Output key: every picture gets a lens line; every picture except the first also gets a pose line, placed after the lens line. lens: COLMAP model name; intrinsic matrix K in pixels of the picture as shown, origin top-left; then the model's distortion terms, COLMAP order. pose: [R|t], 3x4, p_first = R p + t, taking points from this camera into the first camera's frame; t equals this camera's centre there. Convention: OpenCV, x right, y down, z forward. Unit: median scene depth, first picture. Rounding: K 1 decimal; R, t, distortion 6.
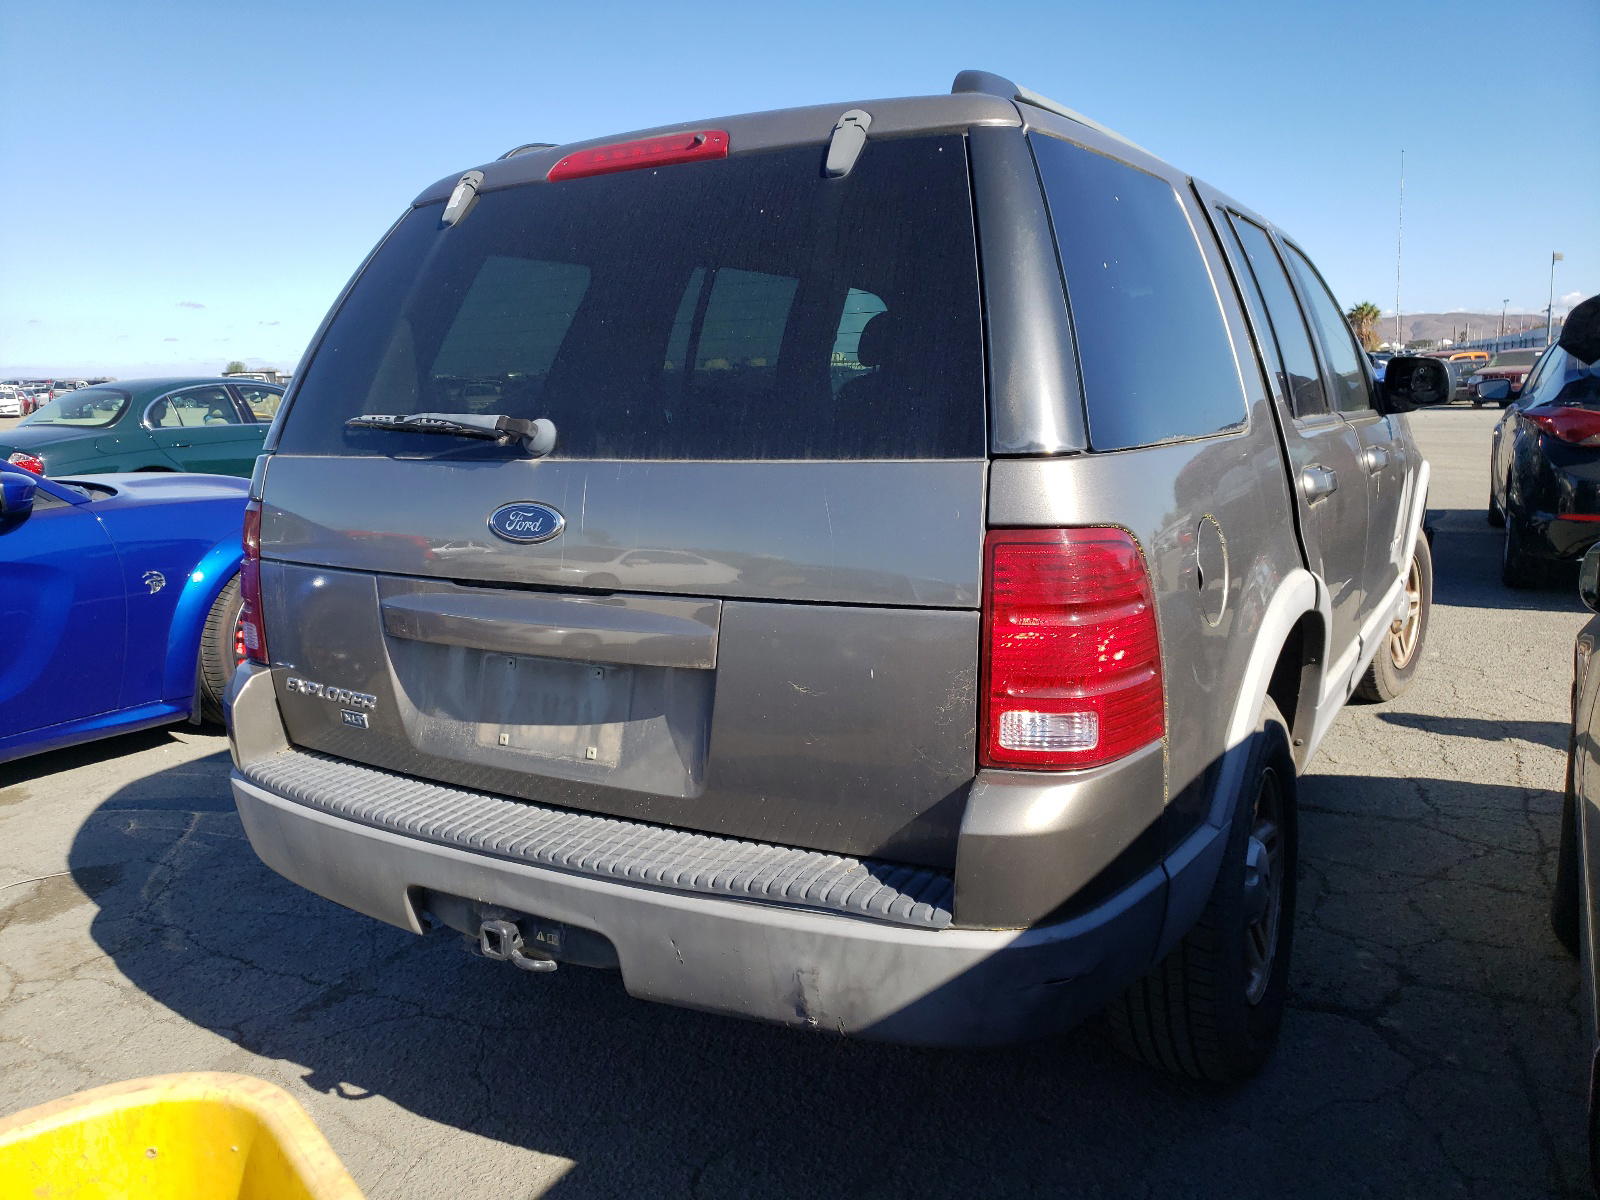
lens RADIAL K [[1238.2, 0, 800.0], [0, 1238.2, 600.0], [0, 0, 1]] dist [0.016162, 0.000609]
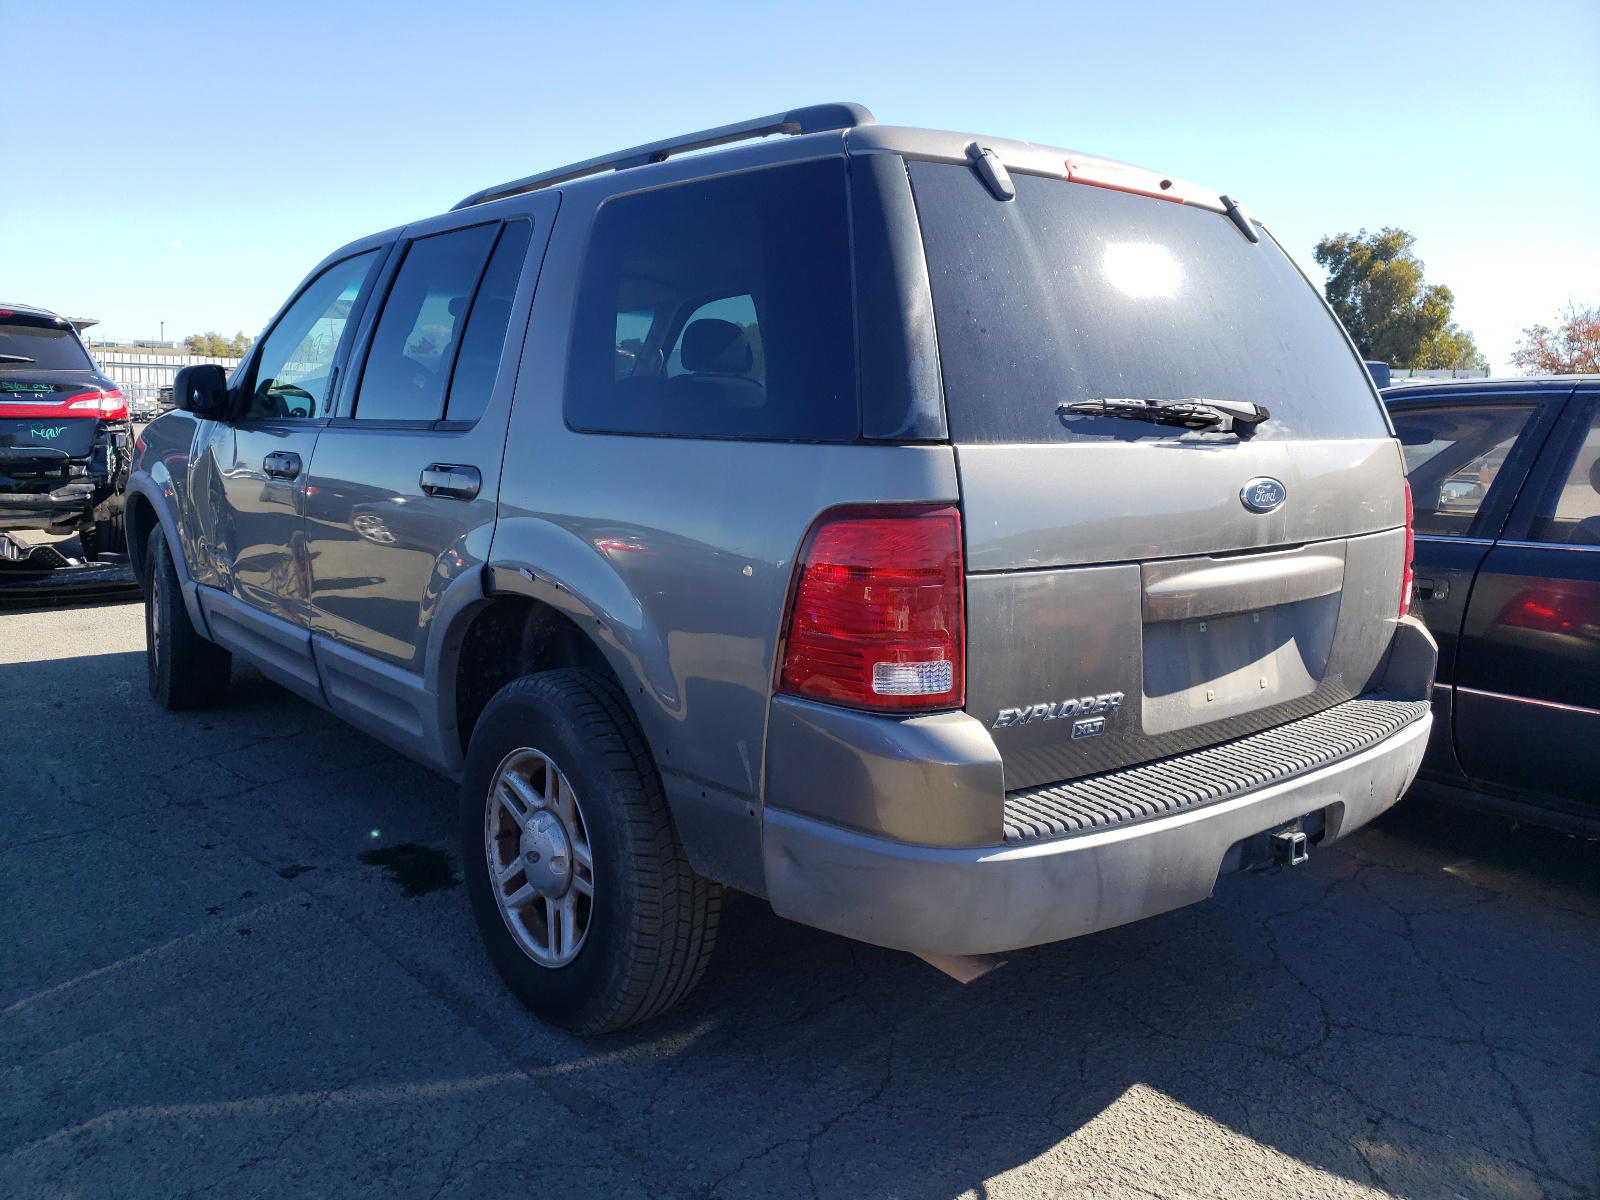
lens RADIAL K [[1238.2, 0, 800.0], [0, 1238.2, 600.0], [0, 0, 1]] dist [0.016162, 0.000609]
pose [[0.356551, -0.120524, 0.926469, -1.321422], [0.121383, 0.989215, 0.081973, -0.102469], [-0.926357, 0.083230, 0.367335, 0.875112]]
